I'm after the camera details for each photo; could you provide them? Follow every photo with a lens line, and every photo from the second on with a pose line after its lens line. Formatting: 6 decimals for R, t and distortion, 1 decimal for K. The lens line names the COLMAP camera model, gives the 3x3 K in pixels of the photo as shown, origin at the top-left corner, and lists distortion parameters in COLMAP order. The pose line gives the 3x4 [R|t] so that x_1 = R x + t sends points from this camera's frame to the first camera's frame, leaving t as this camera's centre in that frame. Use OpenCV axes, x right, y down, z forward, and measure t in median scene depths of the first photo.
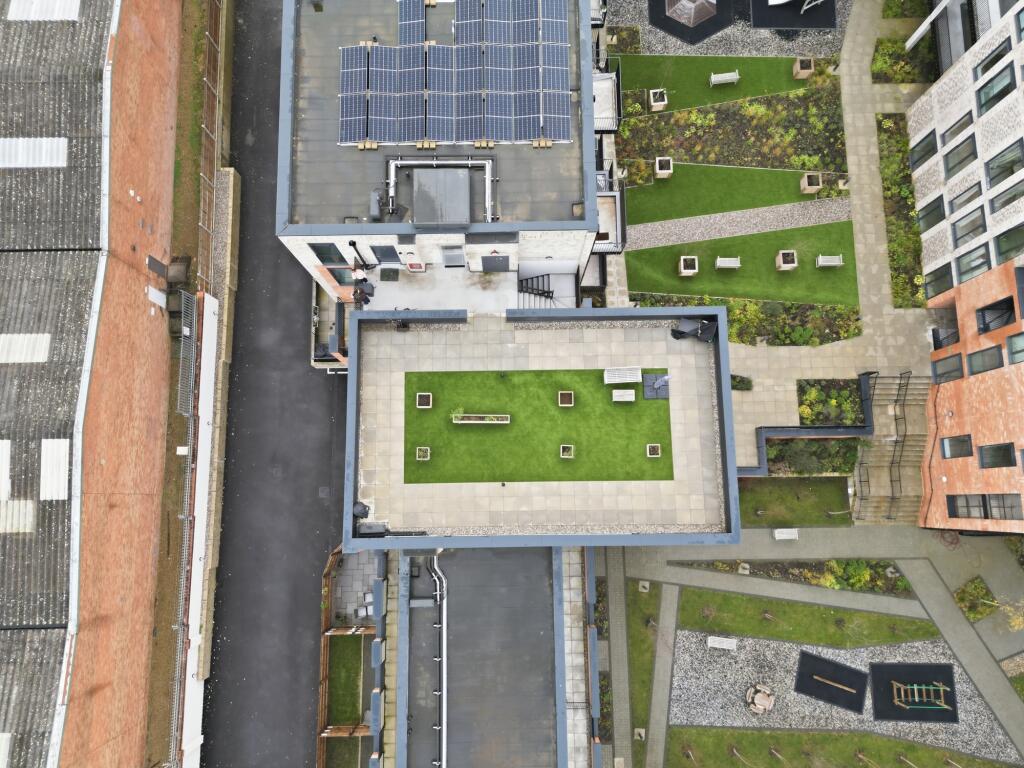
lens RADIAL K [[720.1, 0, 512.0], [0, 720.1, 384.0], [0, 0, 1]] dist [0.061824, -0.051204]
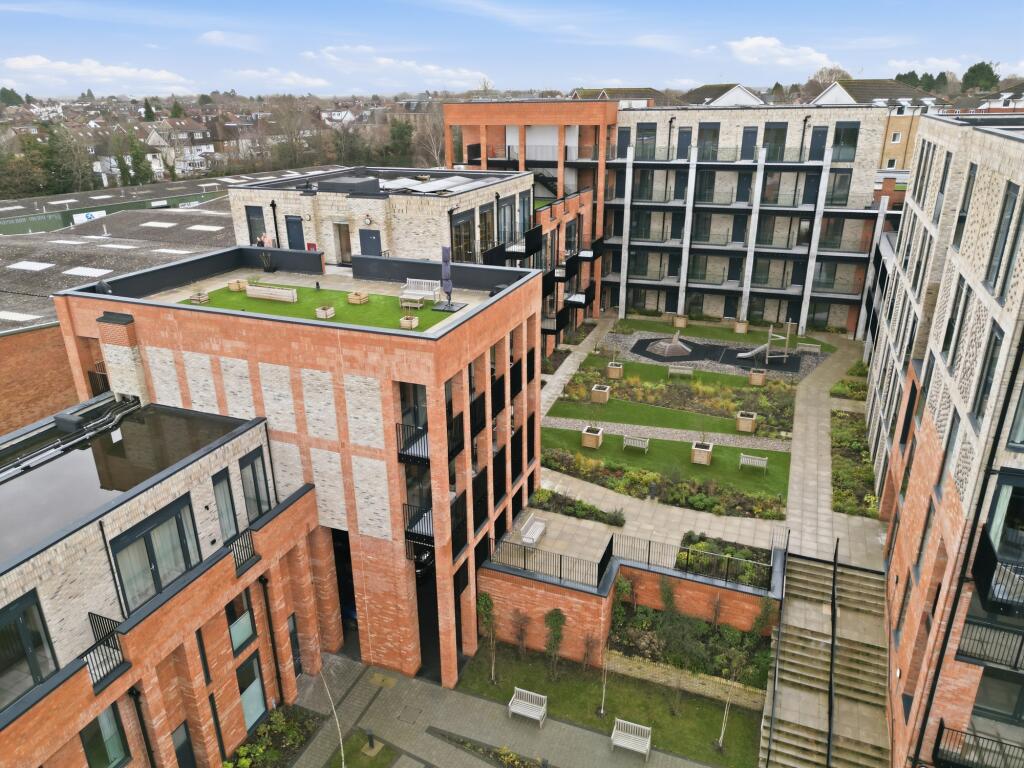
lens RADIAL K [[720.1, 0, 512.0], [0, 720.1, 384.0], [0, 0, 1]] dist [0.061824, -0.051204]
pose [[0.922483, 0.122497, -0.366087, 0.466543], [-0.377210, 0.487669, -0.787332, 0.558486], [0.082084, 0.864392, 0.496074, 0.461913]]
